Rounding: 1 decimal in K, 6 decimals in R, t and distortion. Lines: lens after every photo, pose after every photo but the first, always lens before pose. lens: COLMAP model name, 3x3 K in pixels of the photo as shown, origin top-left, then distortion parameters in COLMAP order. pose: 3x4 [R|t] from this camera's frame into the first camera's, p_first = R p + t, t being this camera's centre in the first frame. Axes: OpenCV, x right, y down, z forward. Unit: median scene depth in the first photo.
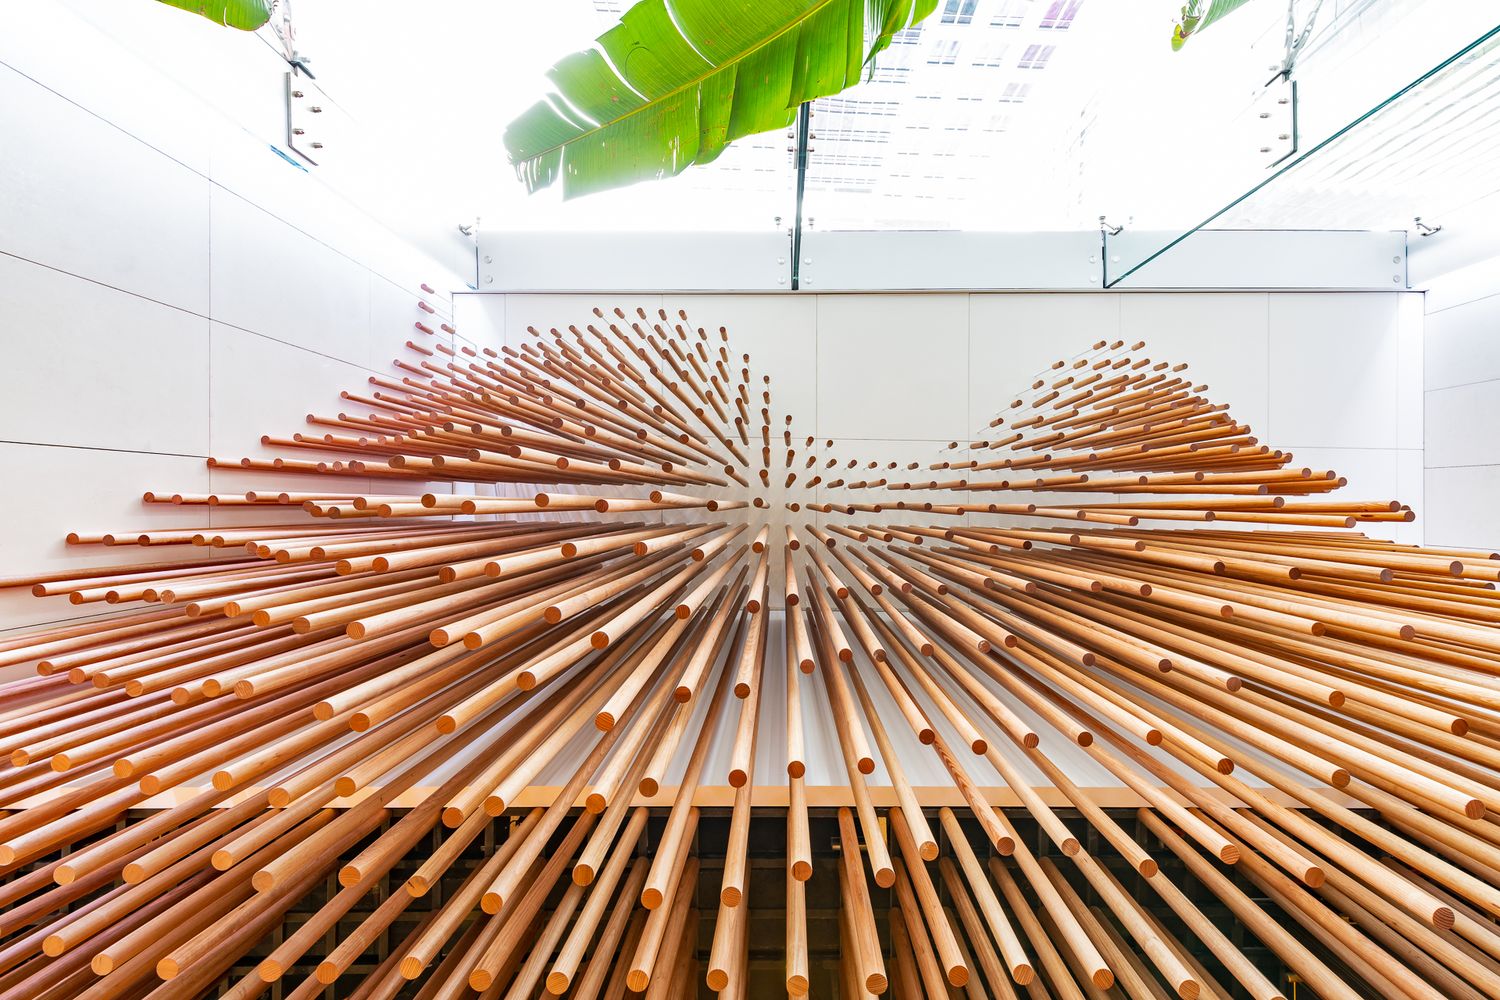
lens RADIAL K [[690.4, 0, 752.9], [0, 690.4, 502.4], [0, 0, 1]] dist [-0.005245, 0.000731]
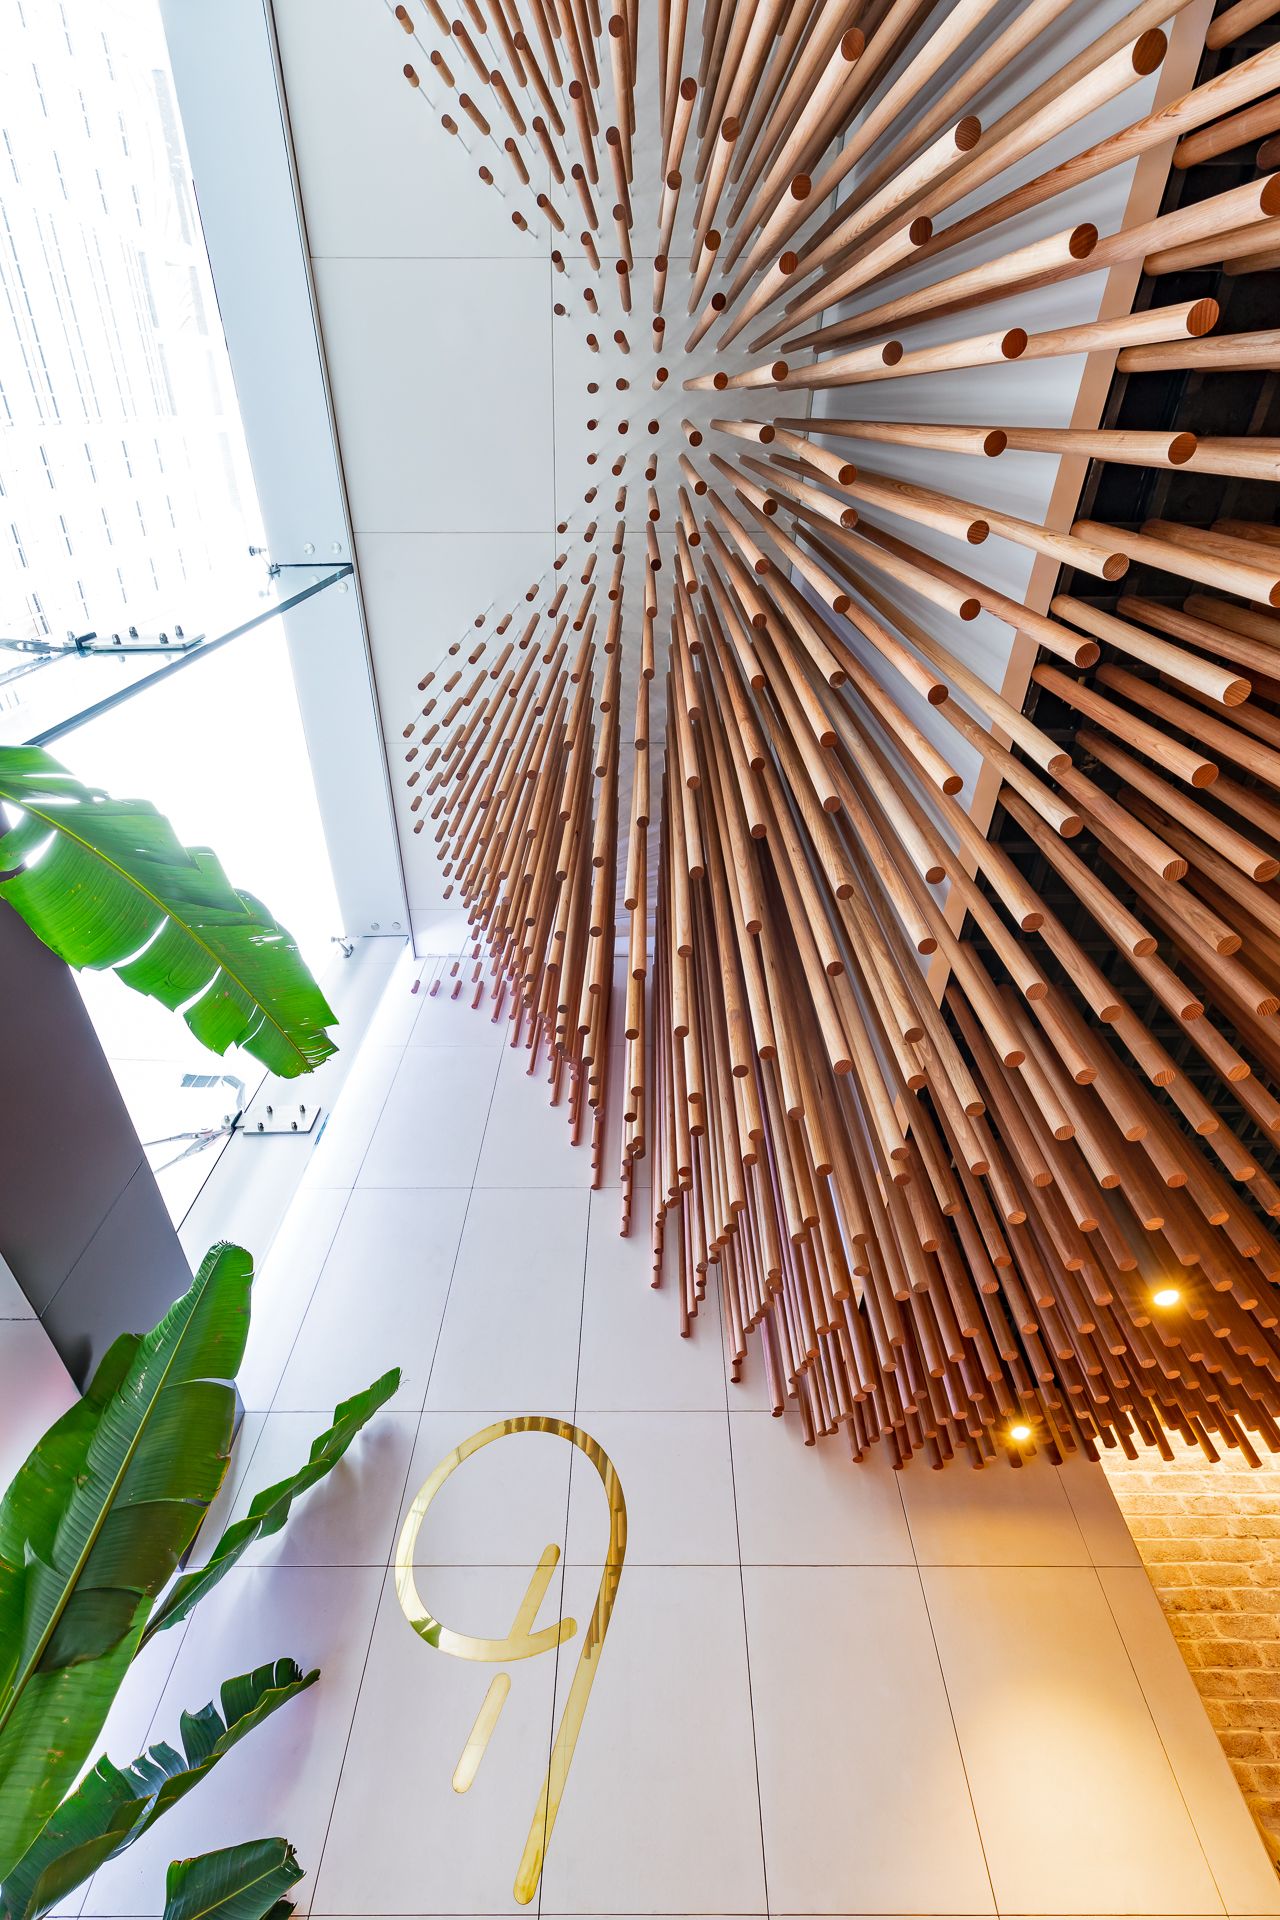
lens RADIAL K [[883.7, 0, 637.5], [0, 883.7, 958.8], [0, 0, 1]] dist [-0.005245, 0.000731]
pose [[0.018926, -0.822550, -0.568377, 0.279792], [0.999728, 0.023336, -0.000482, 0.003874], [0.013660, -0.568213, 0.822768, -0.002836]]
